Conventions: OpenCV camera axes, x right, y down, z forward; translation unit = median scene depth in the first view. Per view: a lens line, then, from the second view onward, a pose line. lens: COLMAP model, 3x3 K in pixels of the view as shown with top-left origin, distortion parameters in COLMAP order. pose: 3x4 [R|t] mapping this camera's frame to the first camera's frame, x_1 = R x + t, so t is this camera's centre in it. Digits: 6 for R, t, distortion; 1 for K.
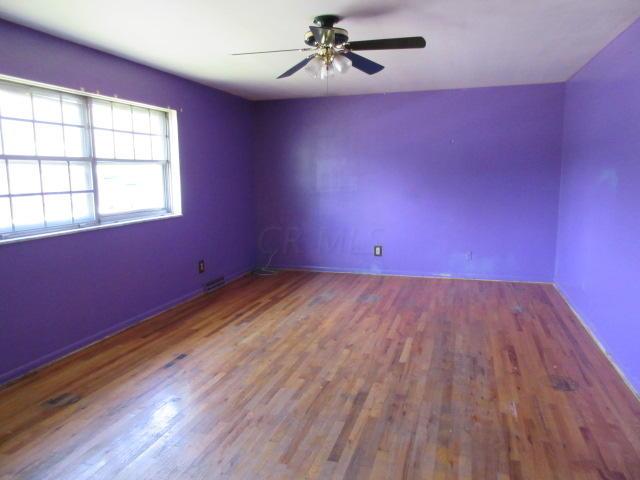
lens RADIAL K [[473.0, 0, 320.0], [0, 473.0, 240.0], [0, 0, 1]] dist [-0.009178, -0.002990]
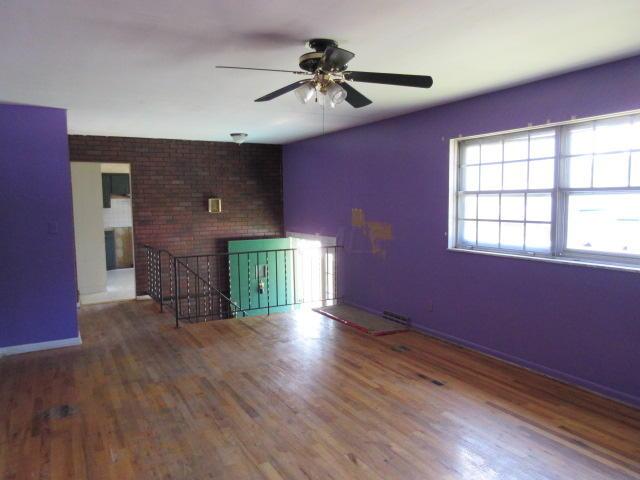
lens RADIAL K [[473.0, 0, 320.0], [0, 473.0, 240.0], [0, 0, 1]] dist [-0.009178, -0.002990]
pose [[-0.687108, 0.076925, -0.722471, 0.605654], [-0.086099, 0.978752, 0.186098, -0.229743], [0.721435, 0.190073, -0.665885, 1.439990]]
